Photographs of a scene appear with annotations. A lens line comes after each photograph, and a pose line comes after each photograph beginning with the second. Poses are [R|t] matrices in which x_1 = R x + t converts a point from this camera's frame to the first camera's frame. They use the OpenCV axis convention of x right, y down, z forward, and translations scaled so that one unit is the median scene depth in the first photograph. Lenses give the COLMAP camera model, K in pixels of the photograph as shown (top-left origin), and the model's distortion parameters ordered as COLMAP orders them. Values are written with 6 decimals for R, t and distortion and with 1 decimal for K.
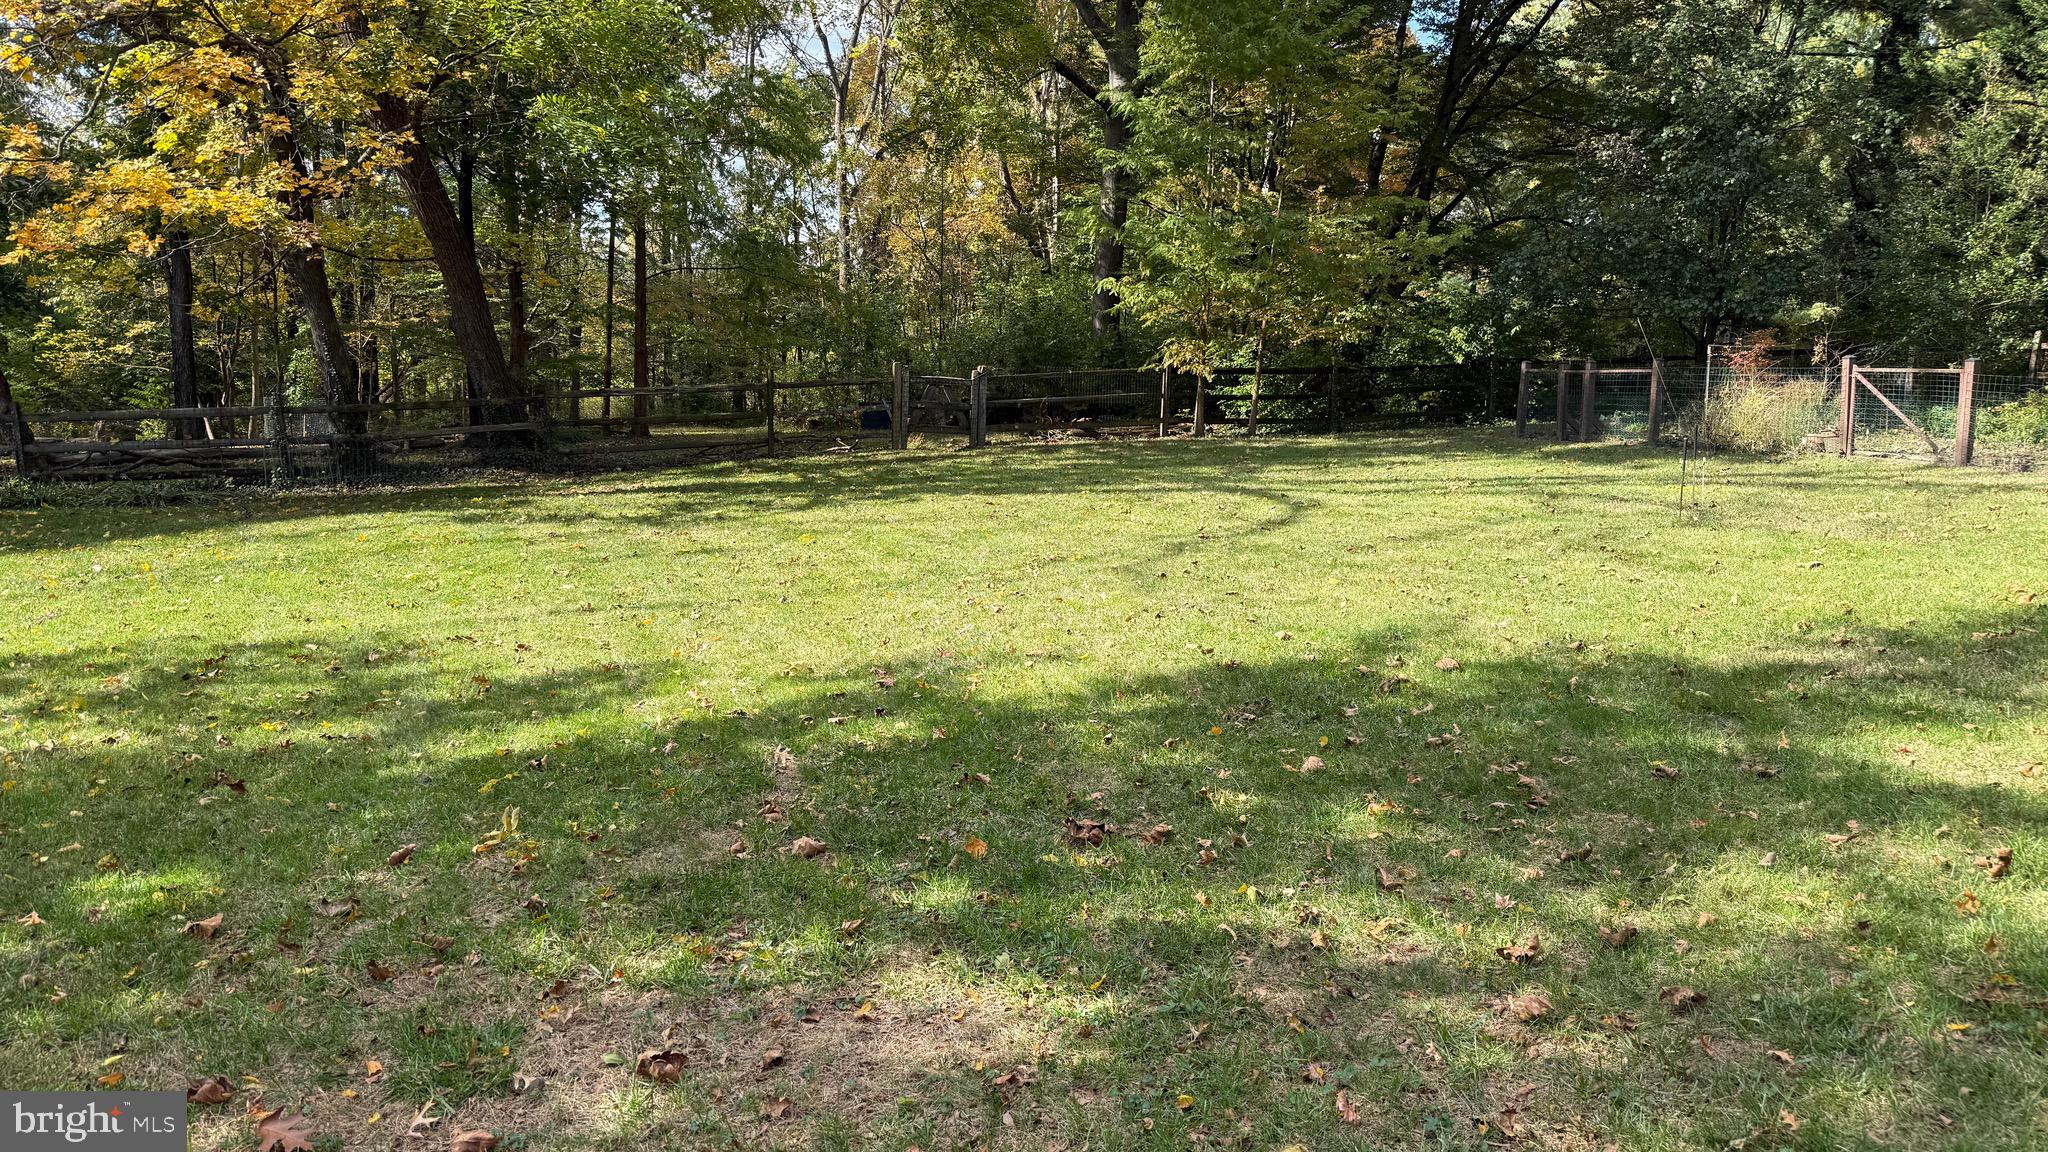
lens RADIAL K [[1445.6, 0, 1023.2], [0, 1445.6, 572.7], [0, 0, 1]] dist [0.012970, -0.012610]
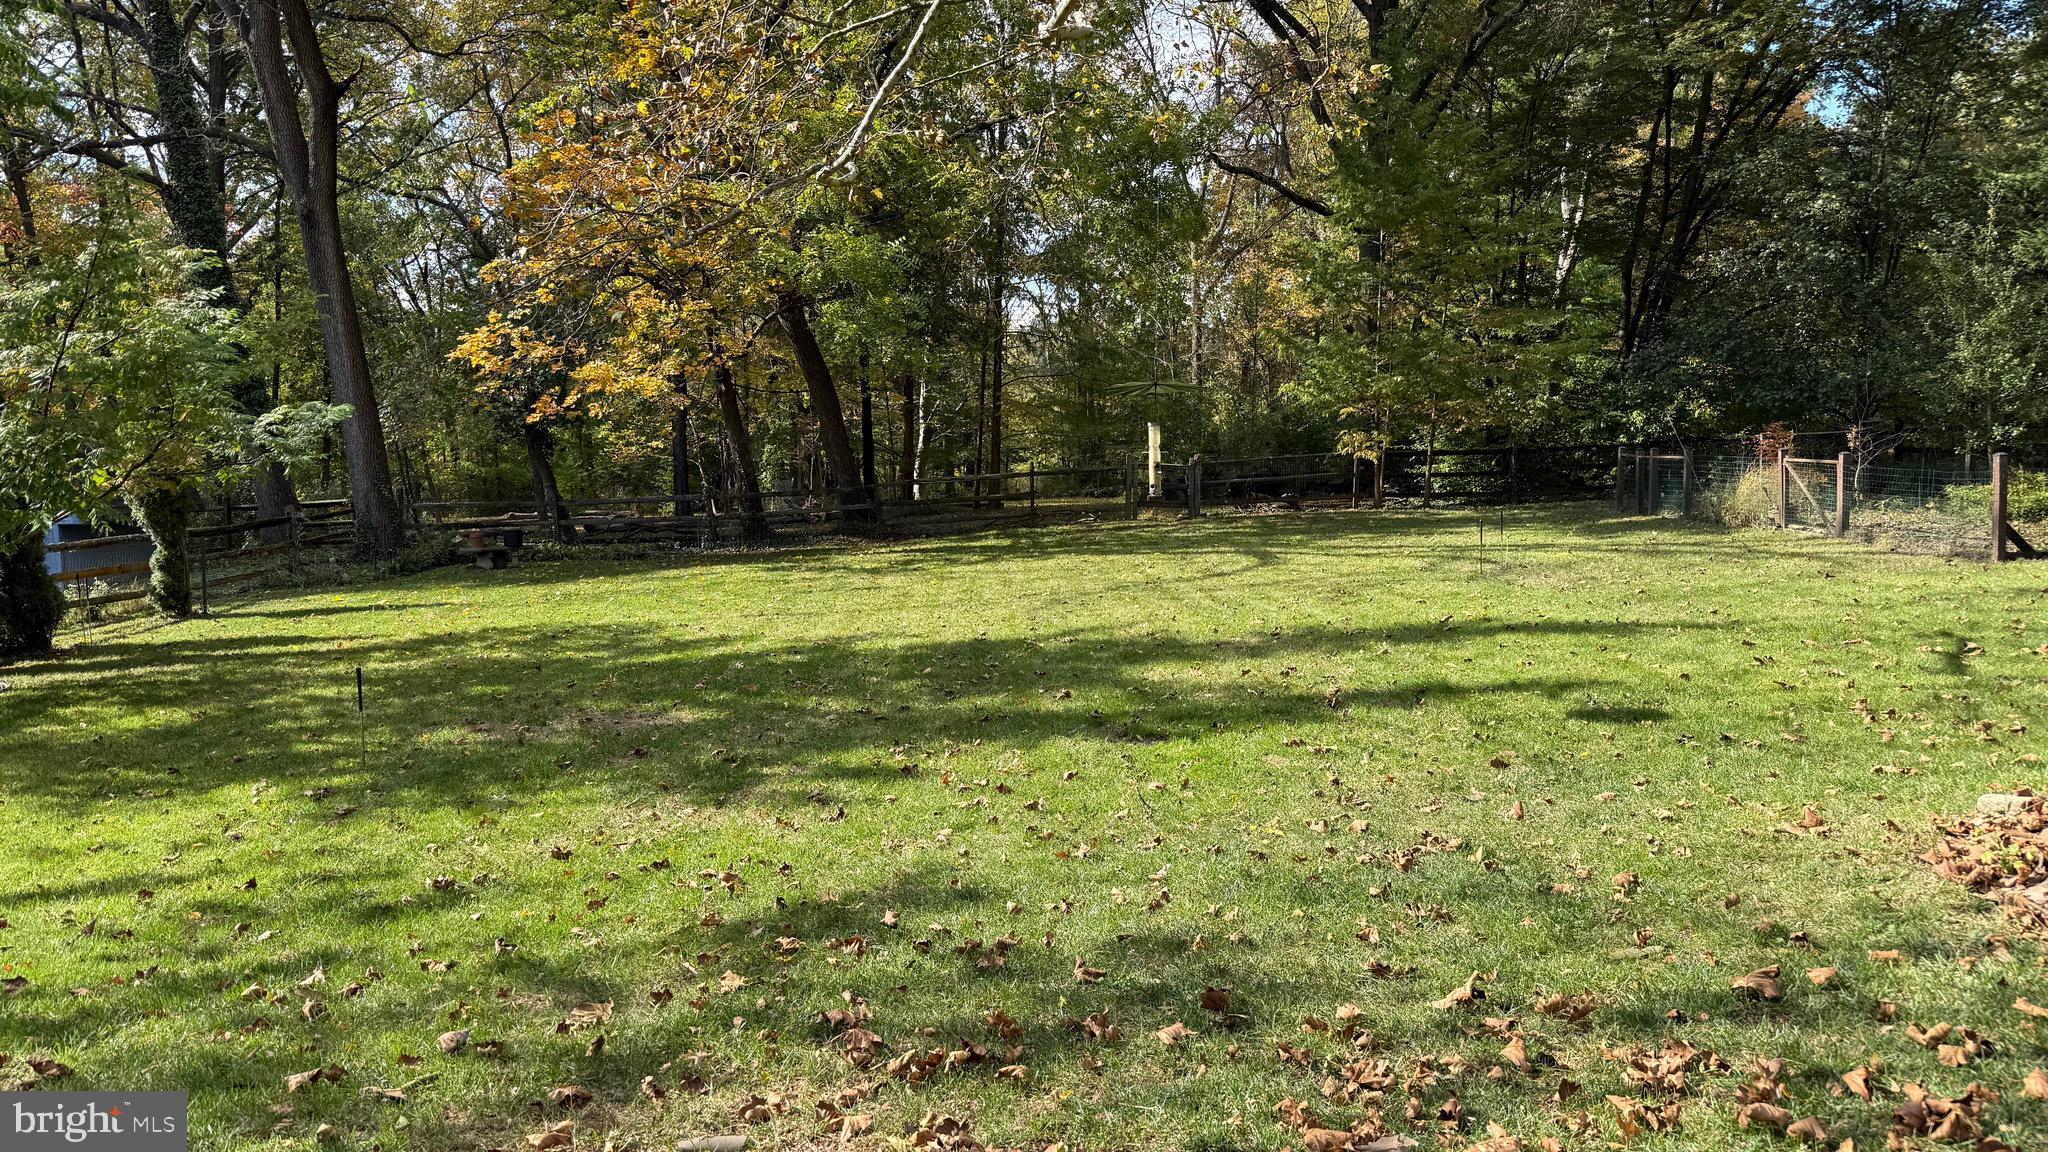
lens RADIAL K [[1445.6, 0, 1023.9], [0, 1445.6, 579.9], [0, 0, 1]] dist [0.012970, -0.012610]
pose [[0.943463, 0.011350, -0.331284, 0.274113], [-0.022949, 0.999252, -0.031123, 0.012126], [0.330683, 0.036966, 0.943018, -0.279947]]
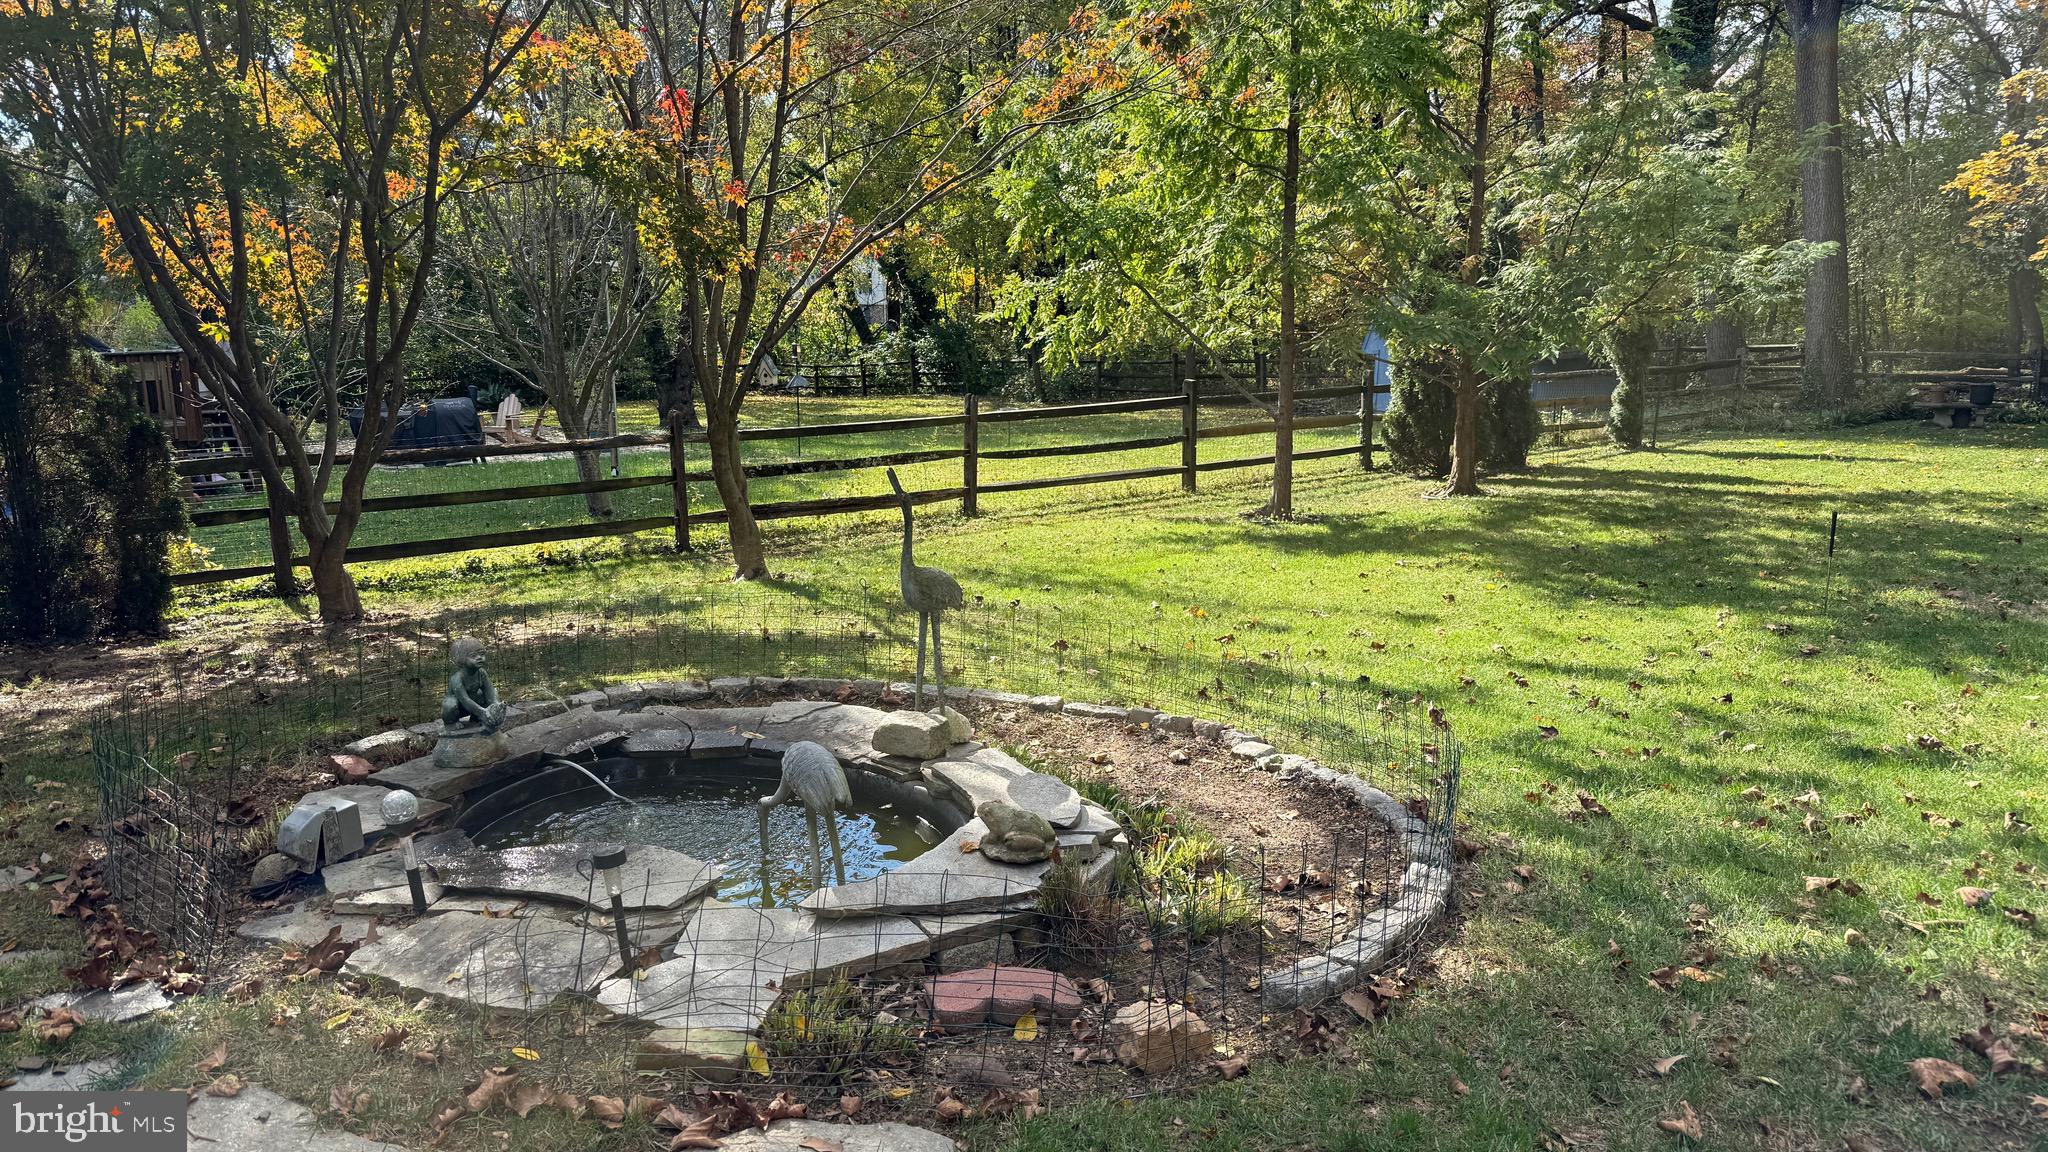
lens RADIAL K [[1445.6, 0, 1021.5], [0, 1445.6, 573.6], [0, 0, 1]] dist [0.012970, -0.012610]
pose [[0.318740, 0.166459, -0.933111, 0.265713], [-0.116843, 0.983850, 0.135598, 0.018289], [0.940613, 0.065807, 0.333042, -0.303494]]
